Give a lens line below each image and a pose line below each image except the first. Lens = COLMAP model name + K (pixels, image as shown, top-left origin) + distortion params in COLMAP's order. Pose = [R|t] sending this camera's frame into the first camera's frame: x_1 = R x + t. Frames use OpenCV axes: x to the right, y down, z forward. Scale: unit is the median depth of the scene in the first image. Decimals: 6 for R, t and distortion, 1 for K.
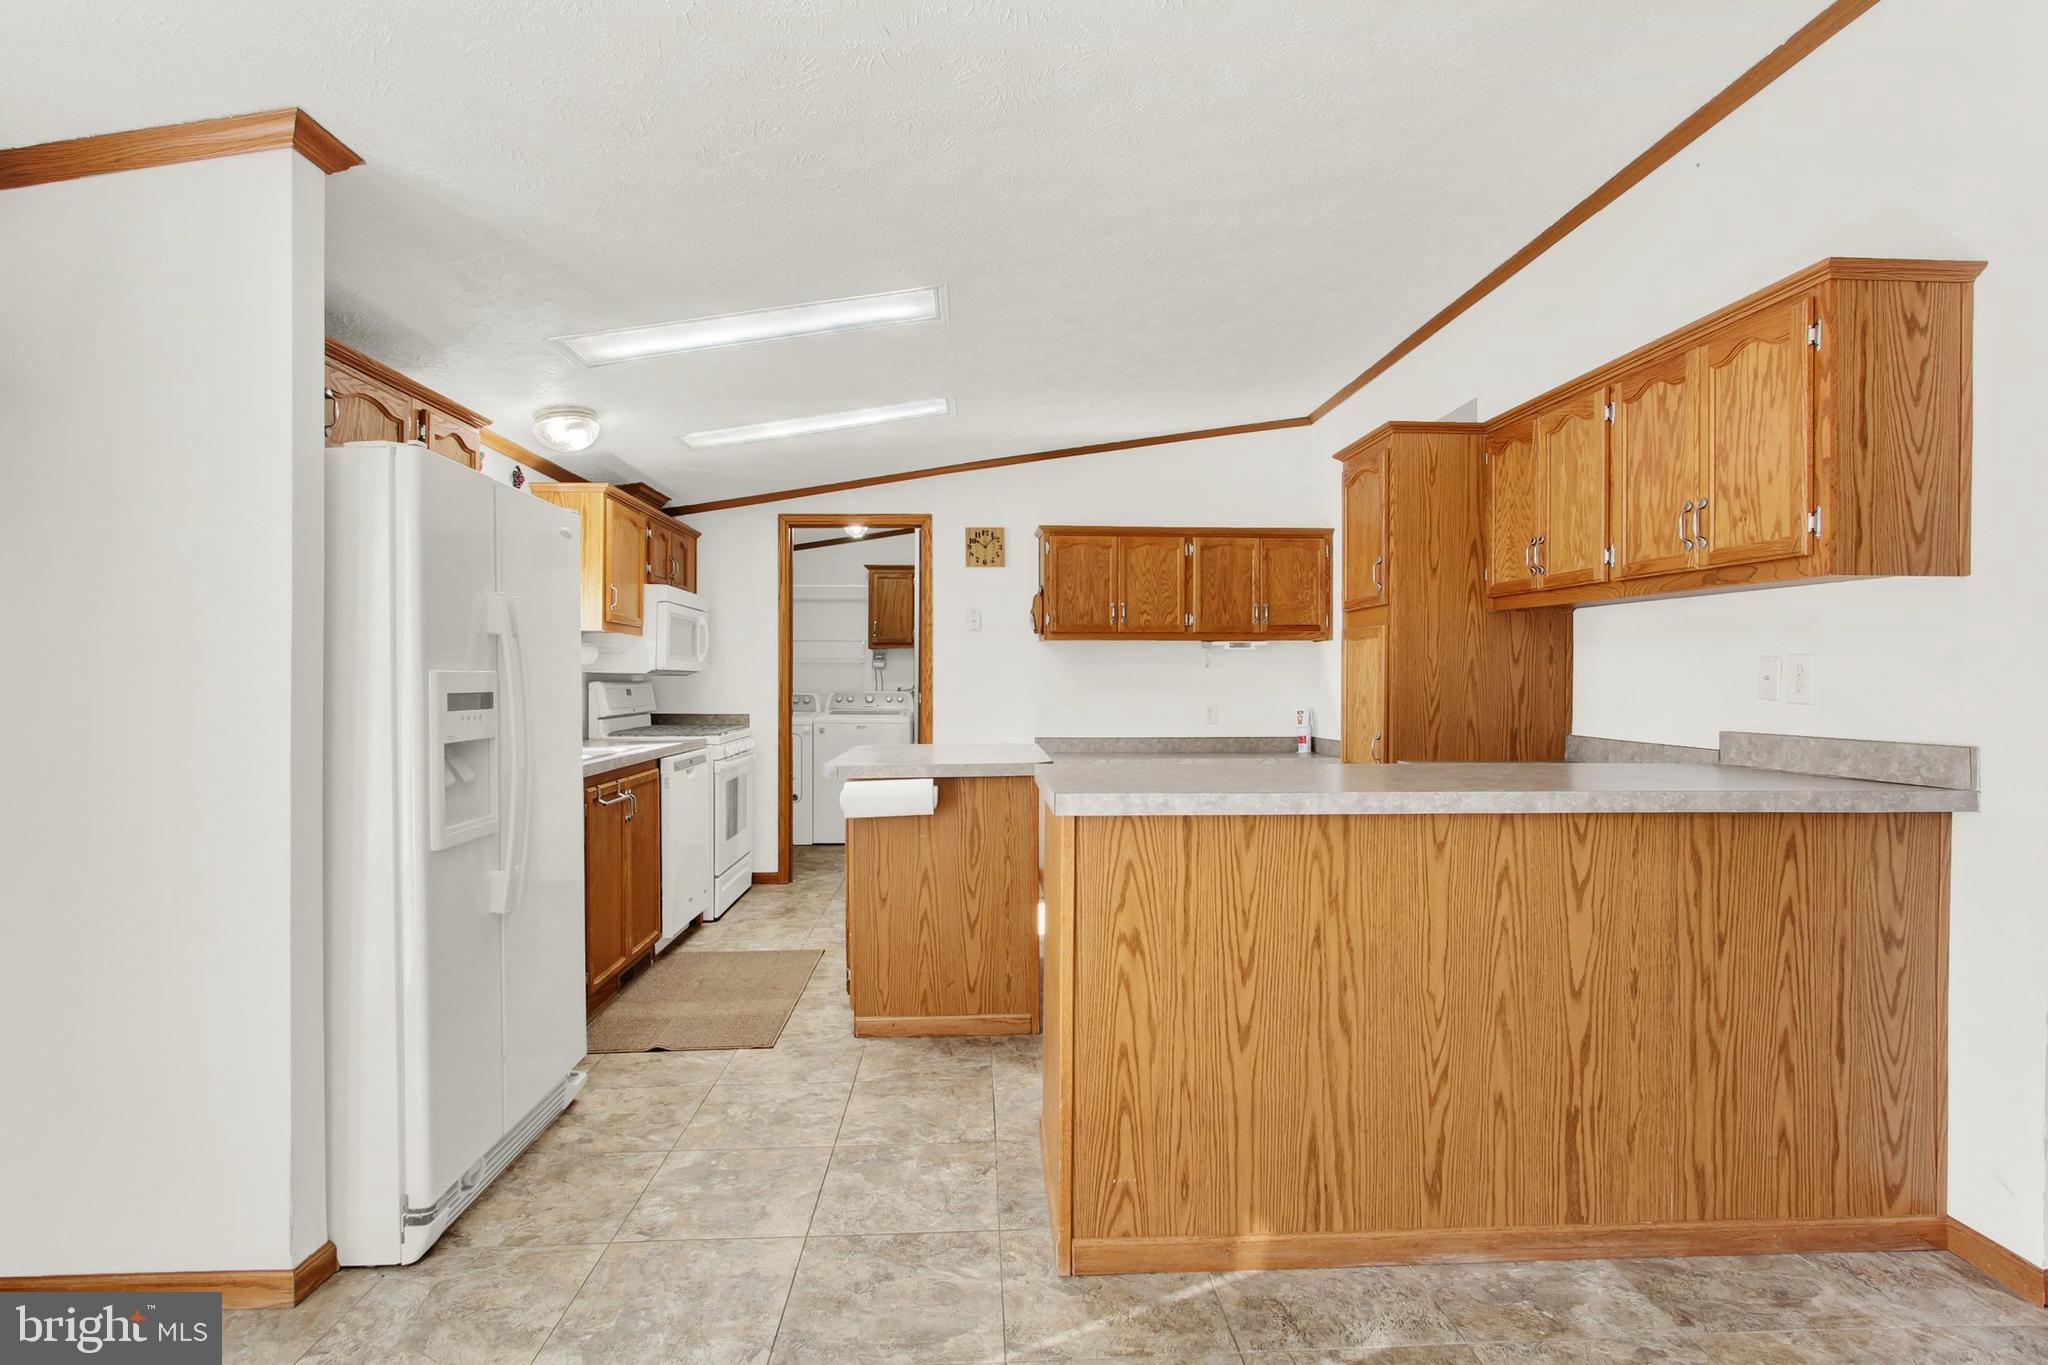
lens RADIAL K [[975.9, 0, 1024.1], [0, 975.9, 676.1], [0, 0, 1]] dist [-0.020243, 0.004012]
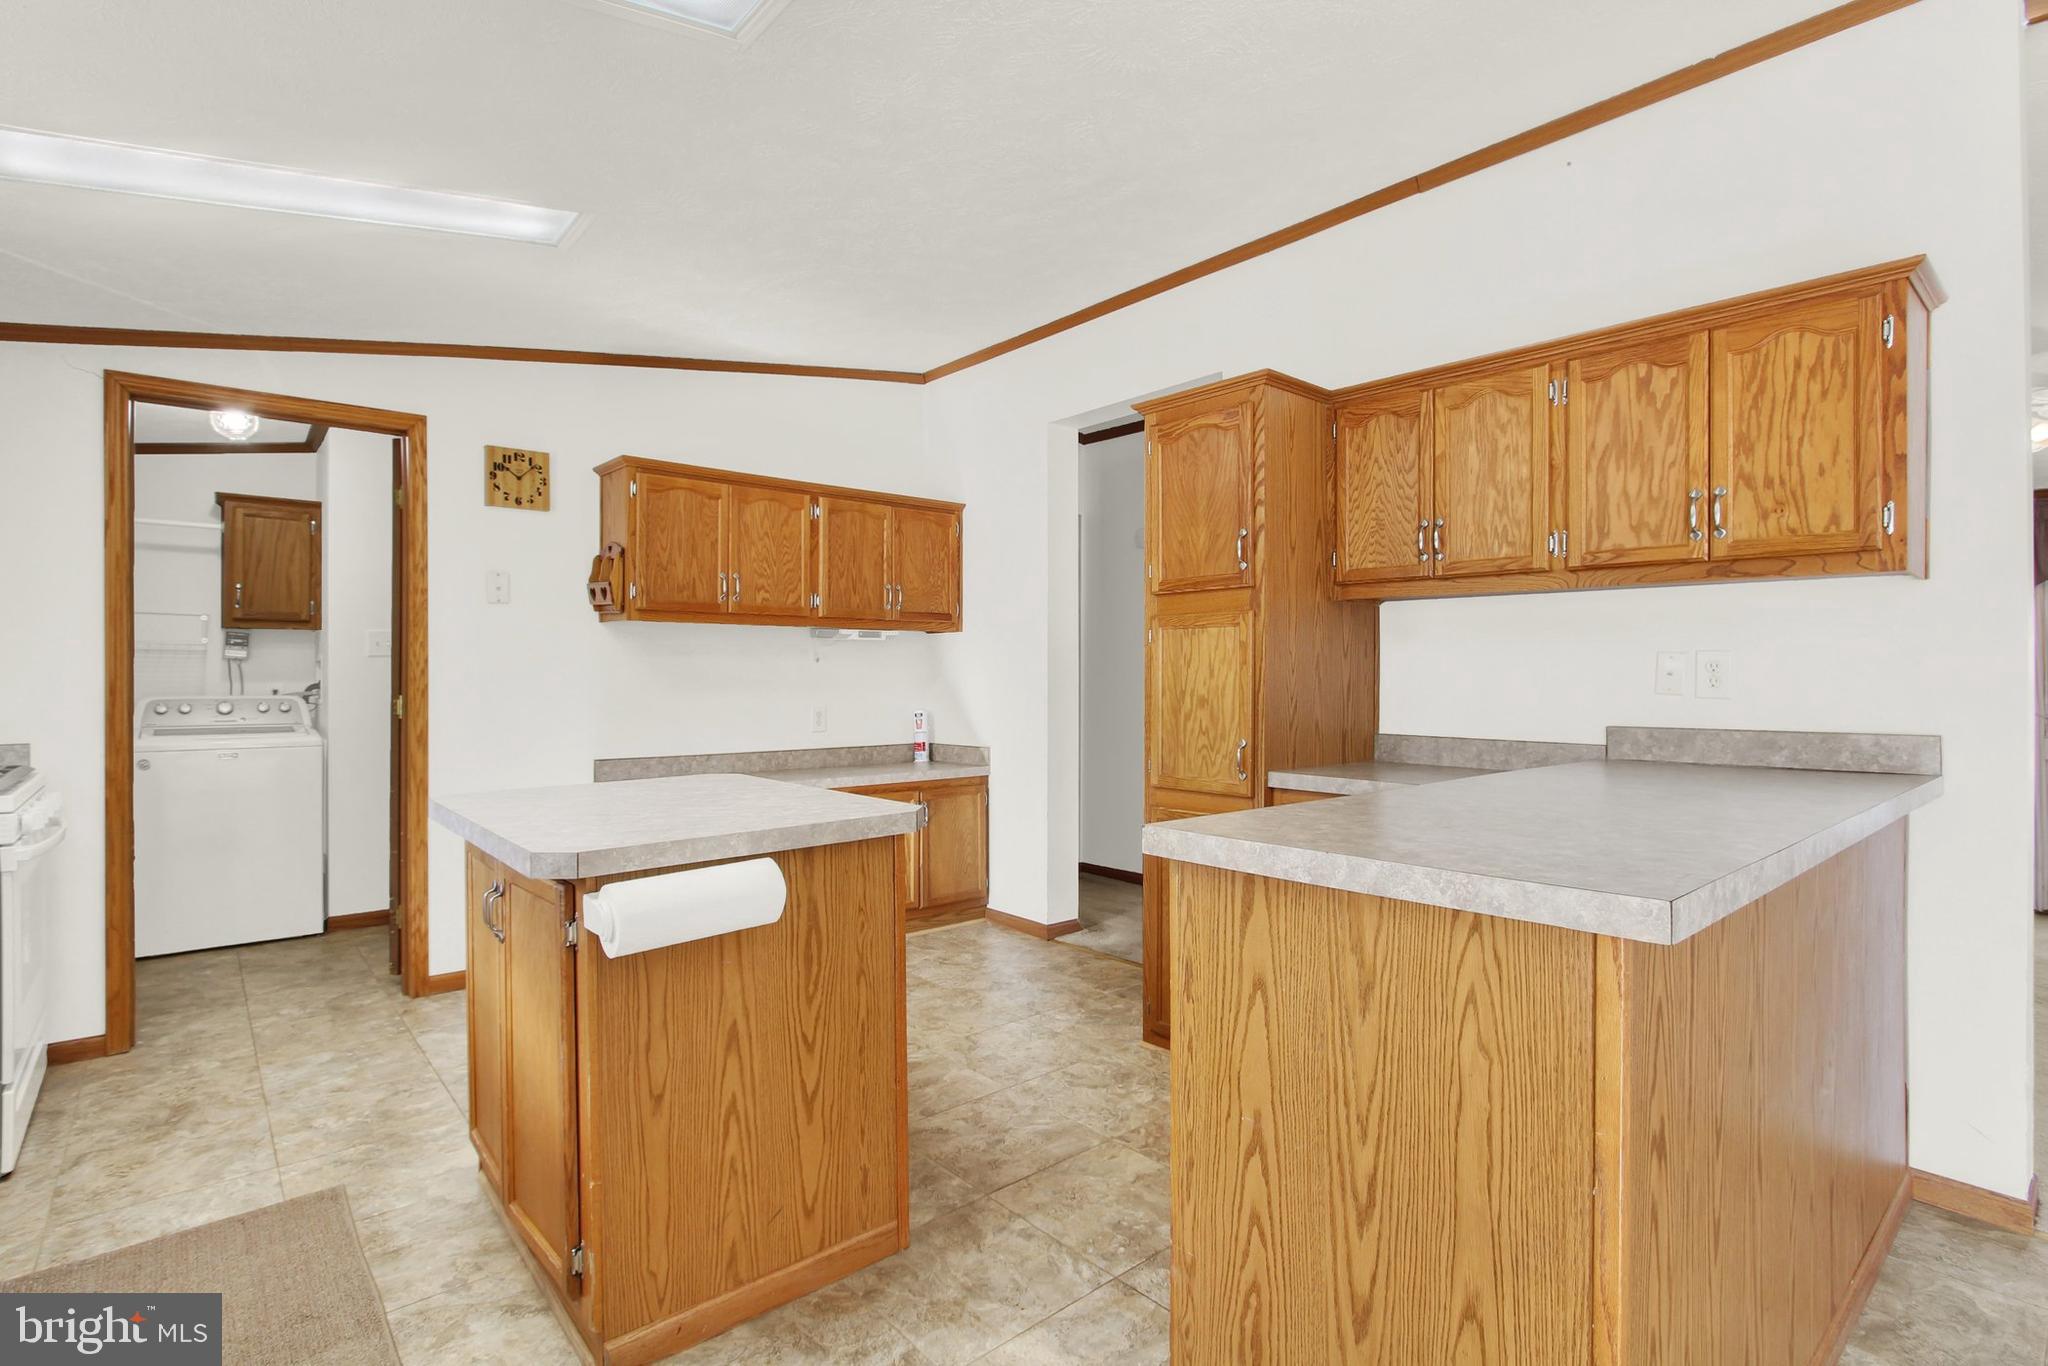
lens RADIAL K [[975.9, 0, 1022.4], [0, 975.9, 670.0], [0, 0, 1]] dist [-0.020243, 0.004012]
pose [[0.789059, 0.003311, 0.614308, -0.348311], [-0.000541, 0.999989, -0.004696, 0.002998], [-0.614317, 0.003373, 0.789052, 0.527520]]
